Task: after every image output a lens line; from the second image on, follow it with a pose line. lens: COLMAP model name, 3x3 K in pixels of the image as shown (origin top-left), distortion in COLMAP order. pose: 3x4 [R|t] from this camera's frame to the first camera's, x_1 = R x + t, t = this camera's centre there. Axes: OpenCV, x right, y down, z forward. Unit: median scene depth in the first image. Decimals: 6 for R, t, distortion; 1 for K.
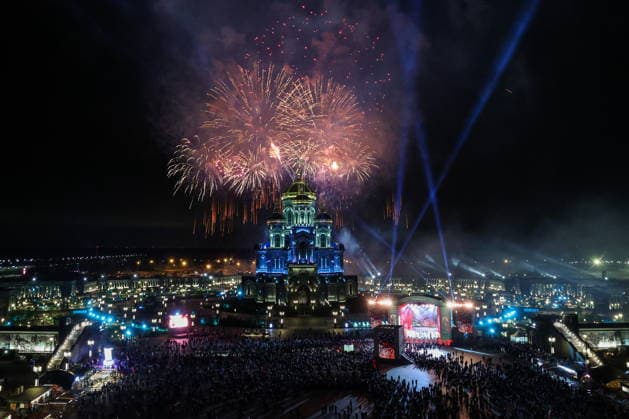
lens RADIAL K [[1473.8, 0, 314.3], [0, 1473.8, 209.0], [0, 0, 1]] dist [-0.079739, 0.000000]
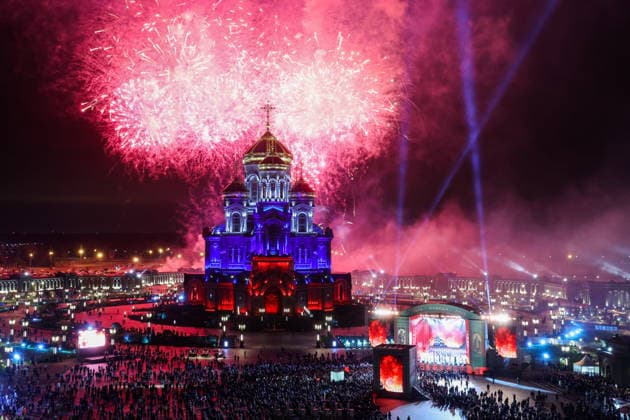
lens RADIAL K [[1476.1, 0, 315.0], [0, 1476.1, 209.4], [0, 0, 1]] dist [-0.079739, 0.000000]
pose [[0.999620, 0.008233, 0.026305, -0.006321], [-0.008937, 0.999602, 0.026765, -0.003618], [-0.026074, -0.026990, 0.999296, 0.307337]]
